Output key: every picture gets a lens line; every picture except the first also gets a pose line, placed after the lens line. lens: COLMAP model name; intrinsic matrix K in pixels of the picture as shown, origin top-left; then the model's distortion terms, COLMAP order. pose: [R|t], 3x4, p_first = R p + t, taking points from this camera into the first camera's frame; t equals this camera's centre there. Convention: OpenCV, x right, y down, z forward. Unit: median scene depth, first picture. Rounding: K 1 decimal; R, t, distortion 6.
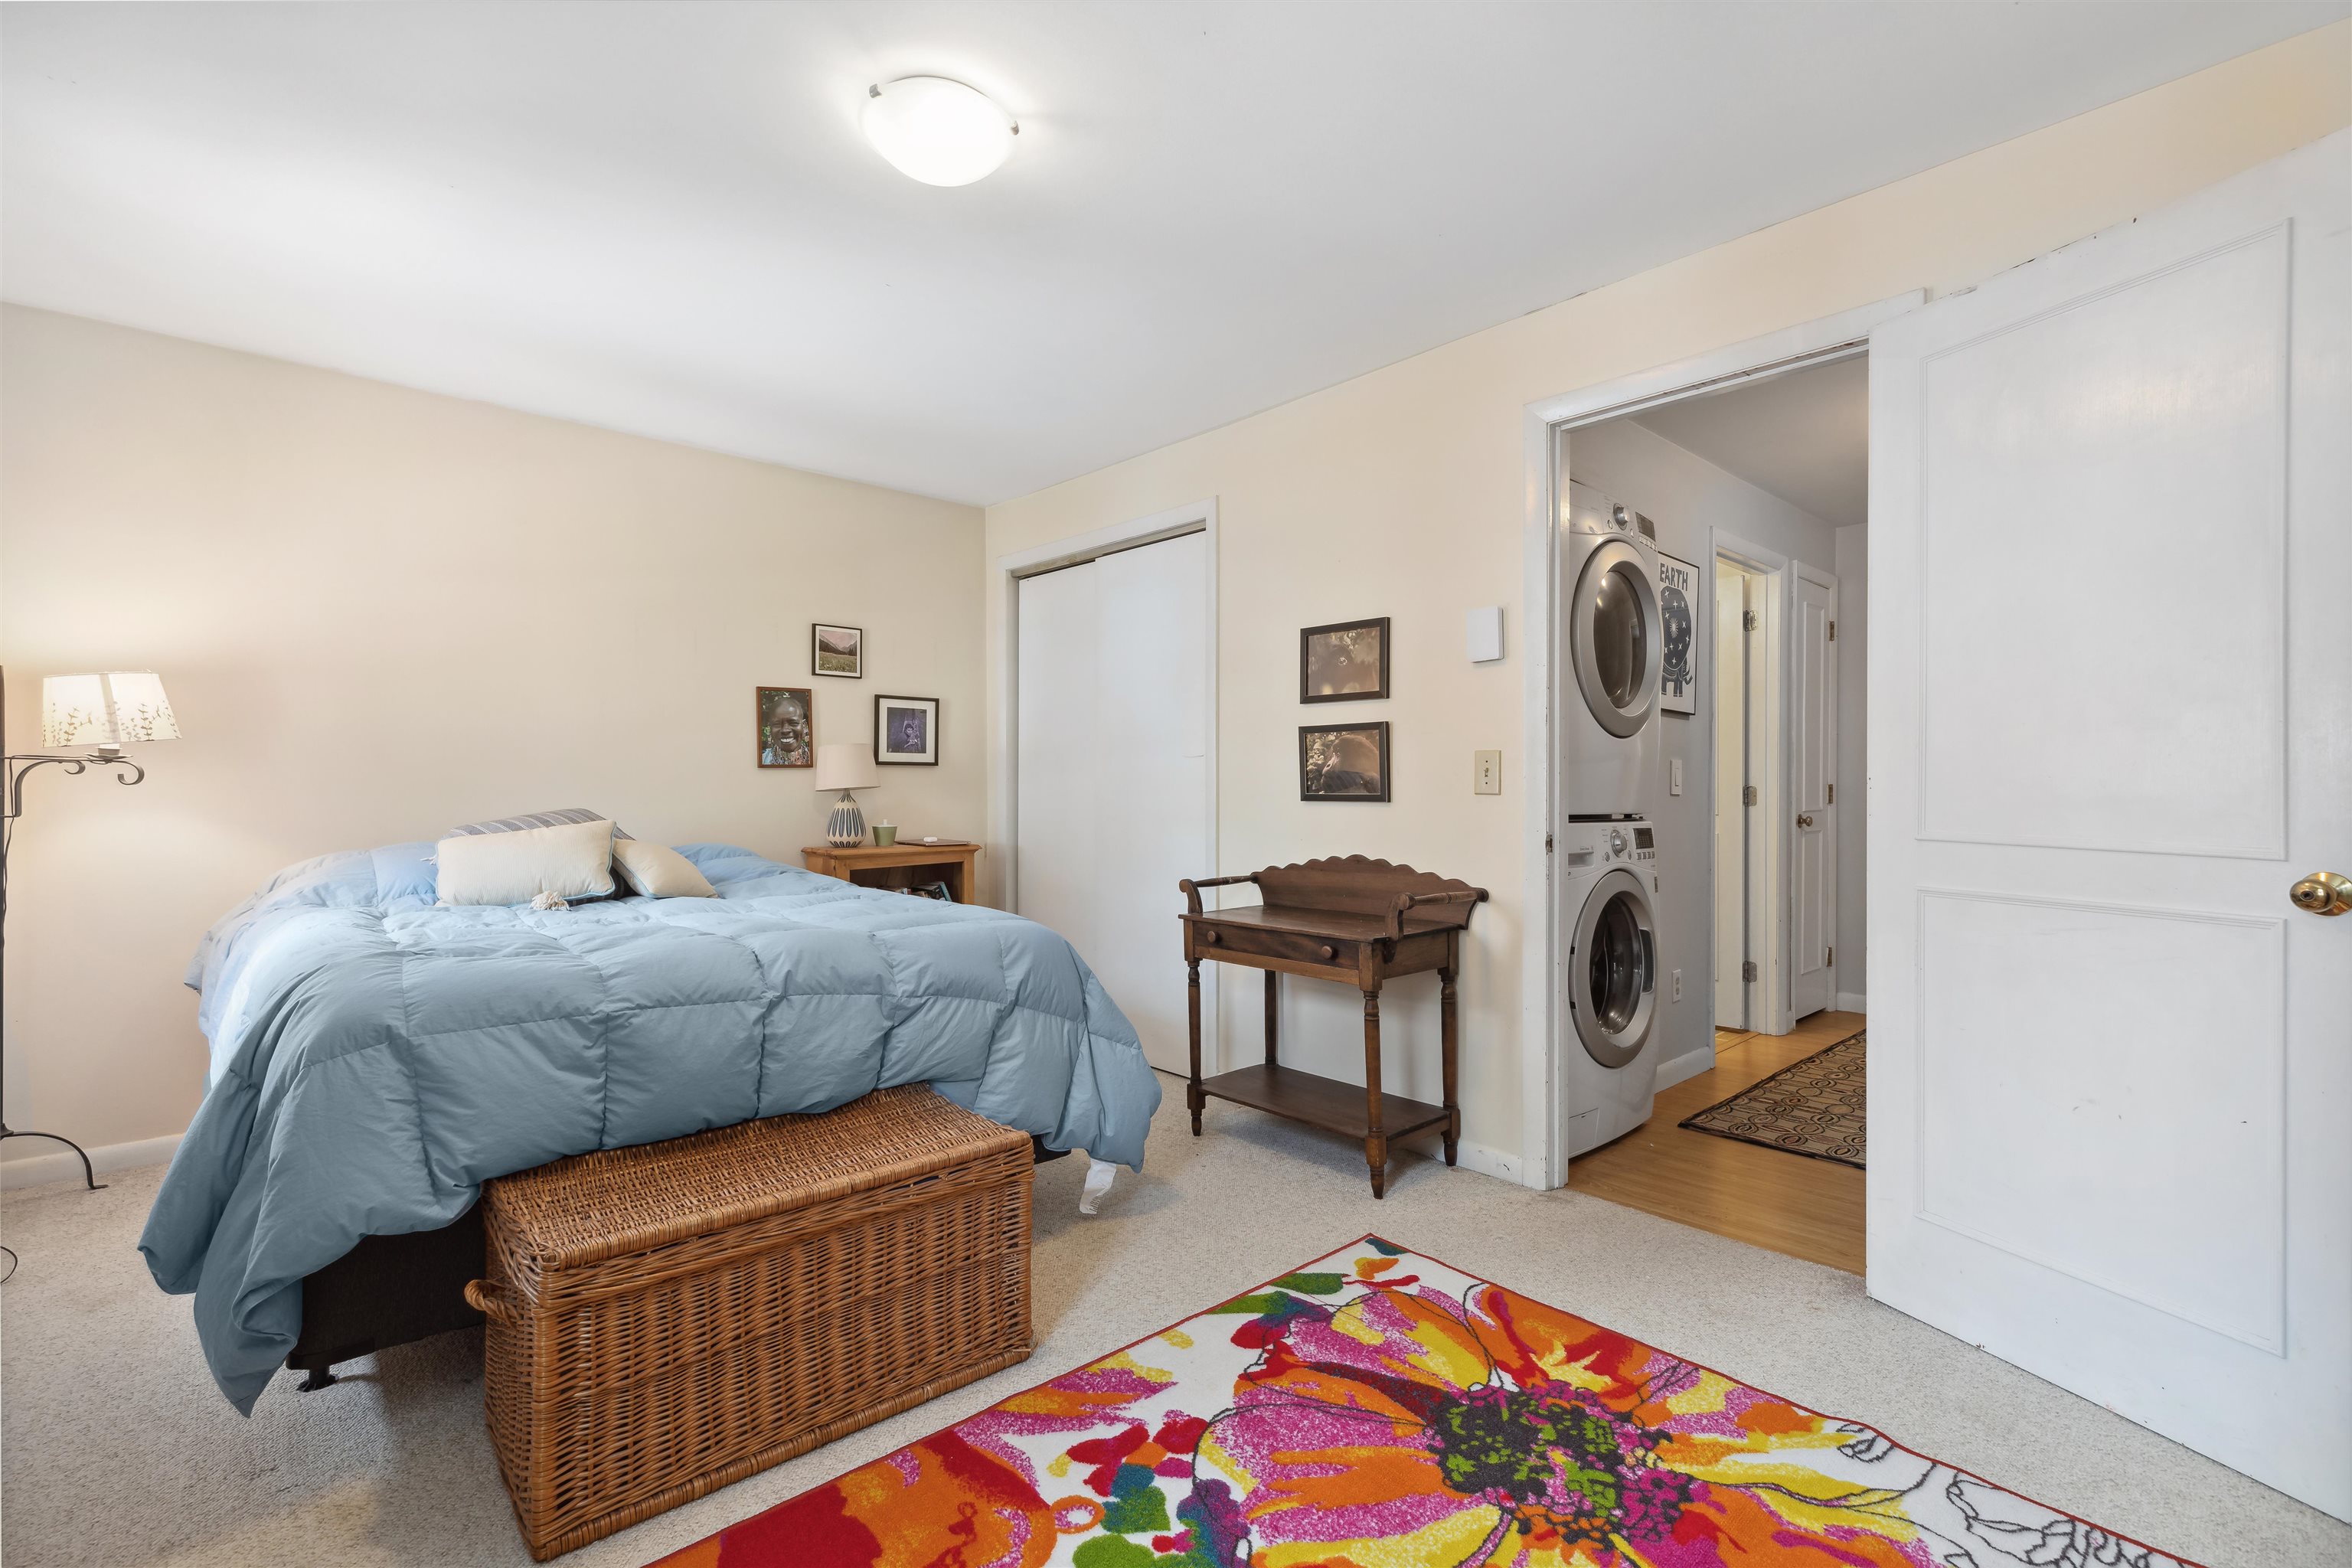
lens RADIAL K [[1059.7, 0, 1177.6], [0, 1059.7, 802.2], [0, 0, 1]] dist [0.005457, -0.000132]
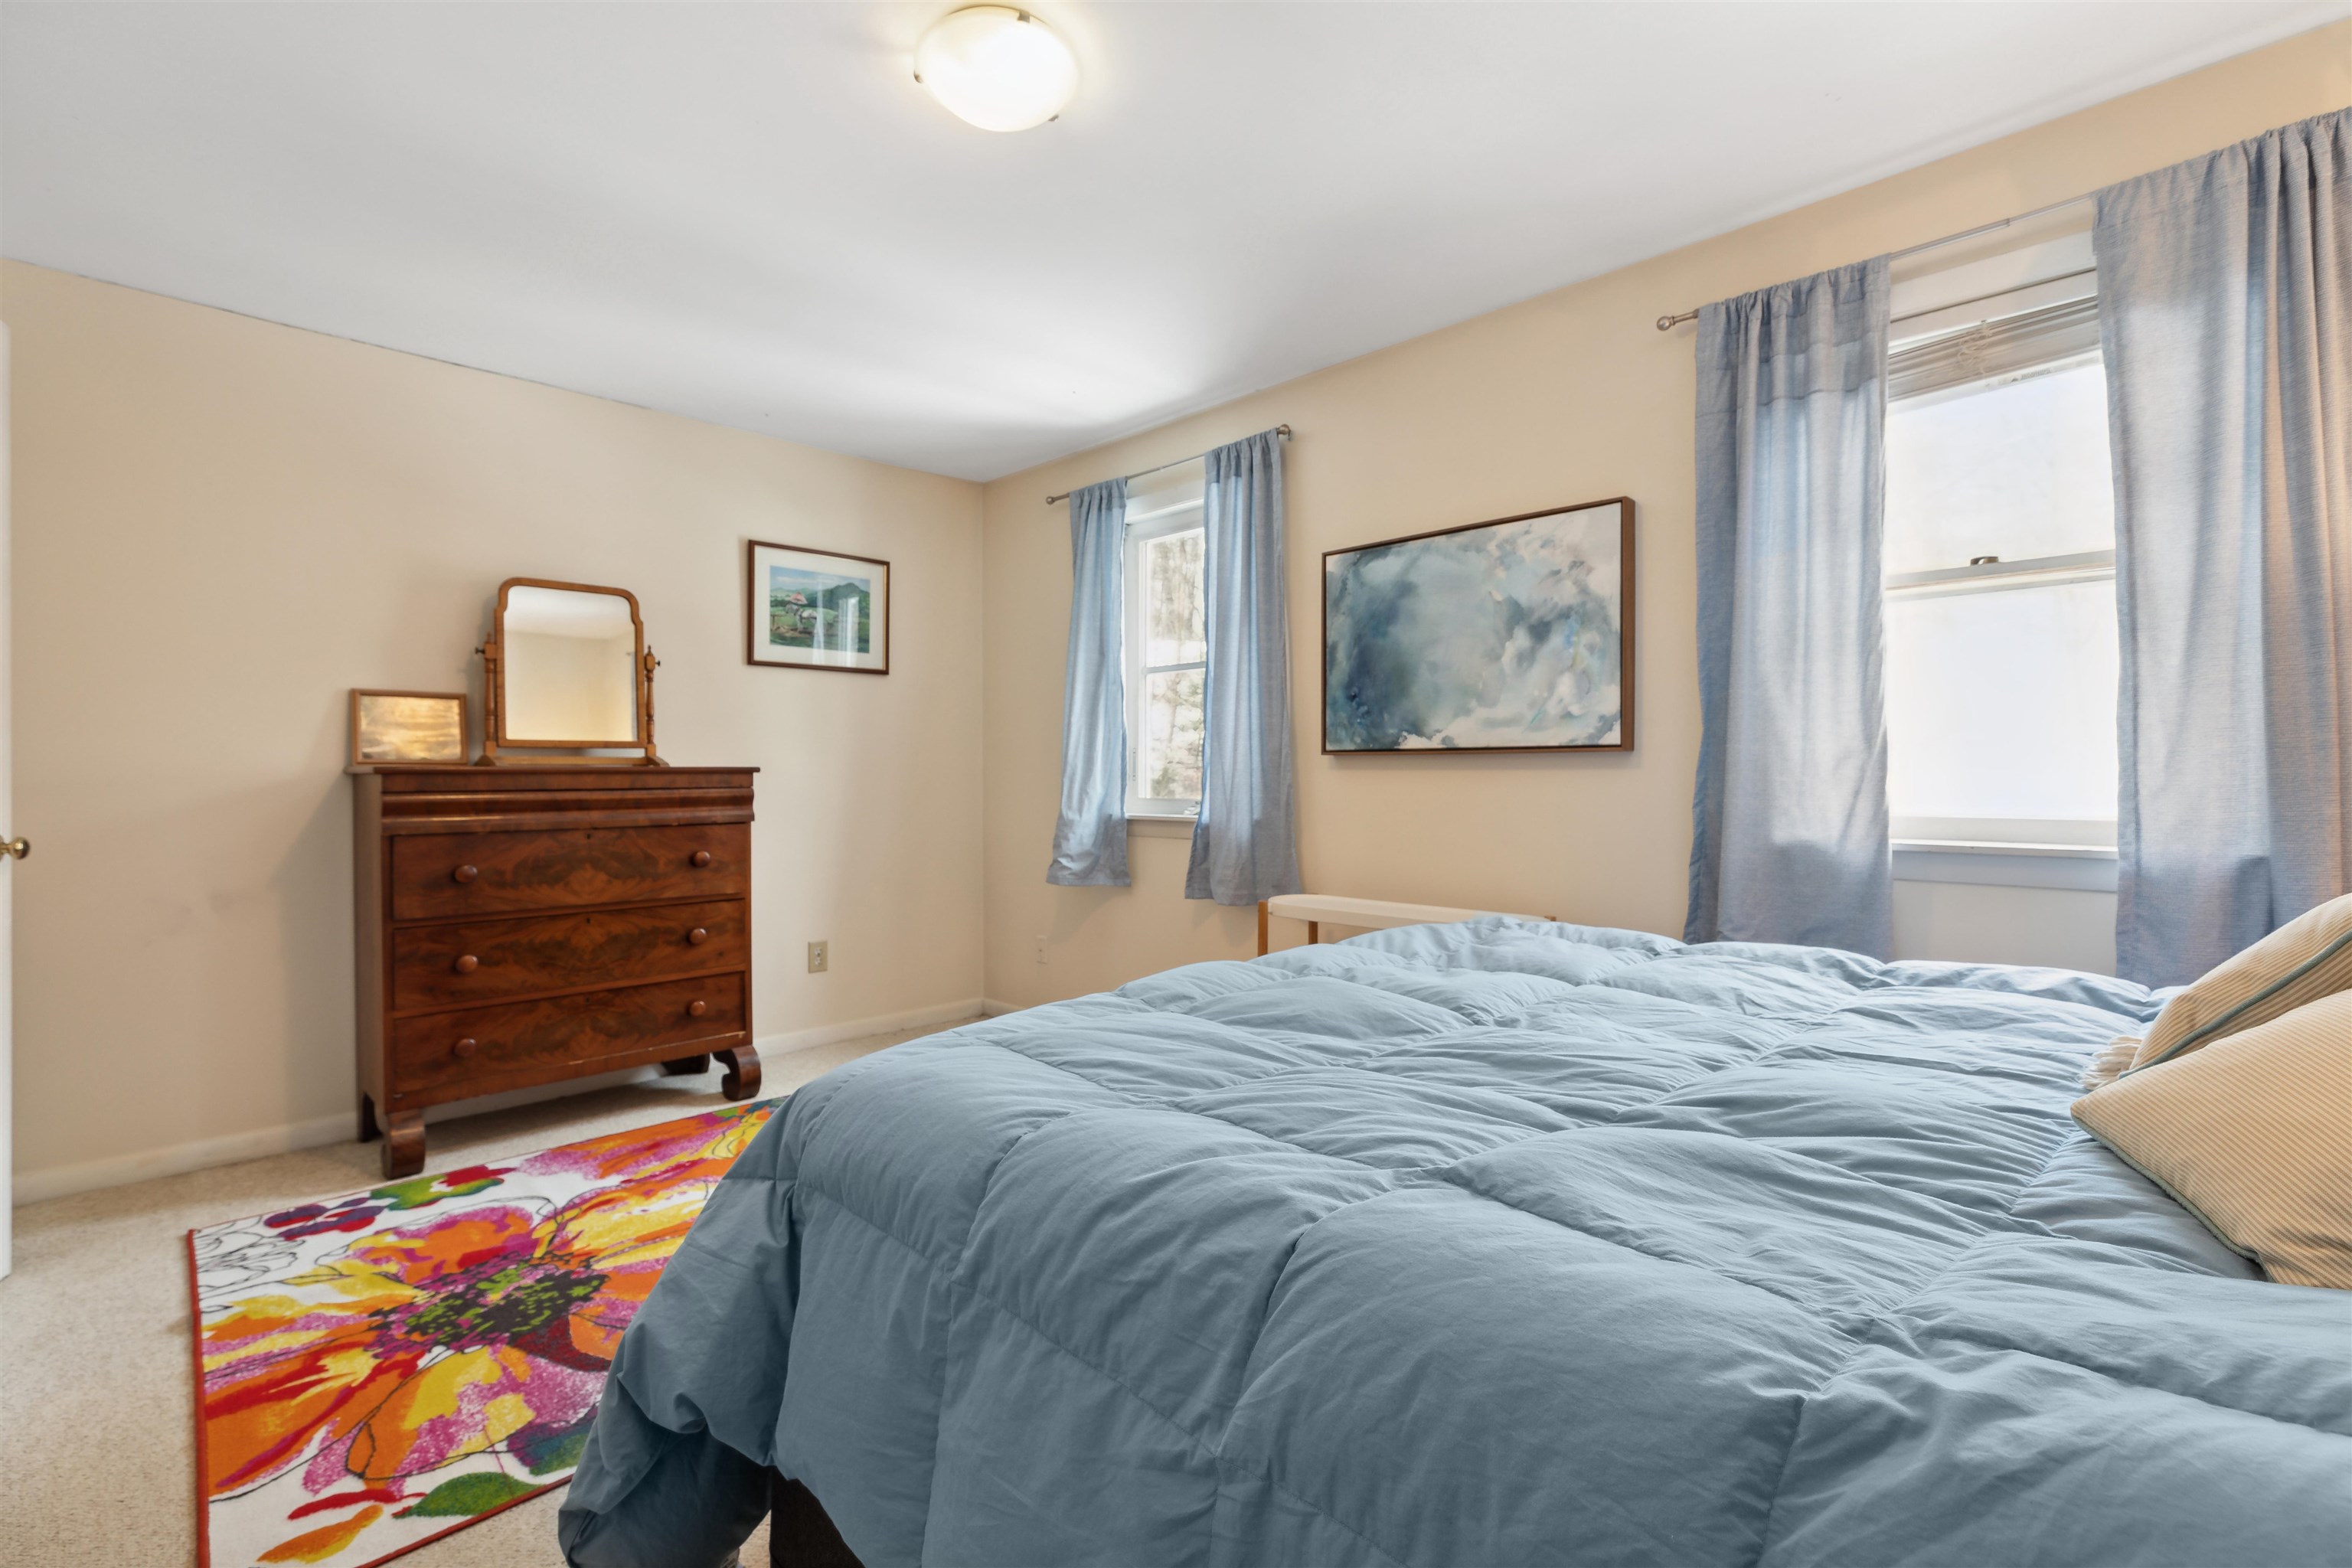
lens RADIAL K [[1045.1, 0, 1177.5], [0, 1045.1, 781.9], [0, 0, 1]] dist [0.003423, 0.000211]
pose [[-0.998441, 0.000384, -0.055825, -0.339544], [-0.000102, 0.999962, 0.008694, -0.012796], [0.055826, 0.008686, -0.998403, 1.991738]]
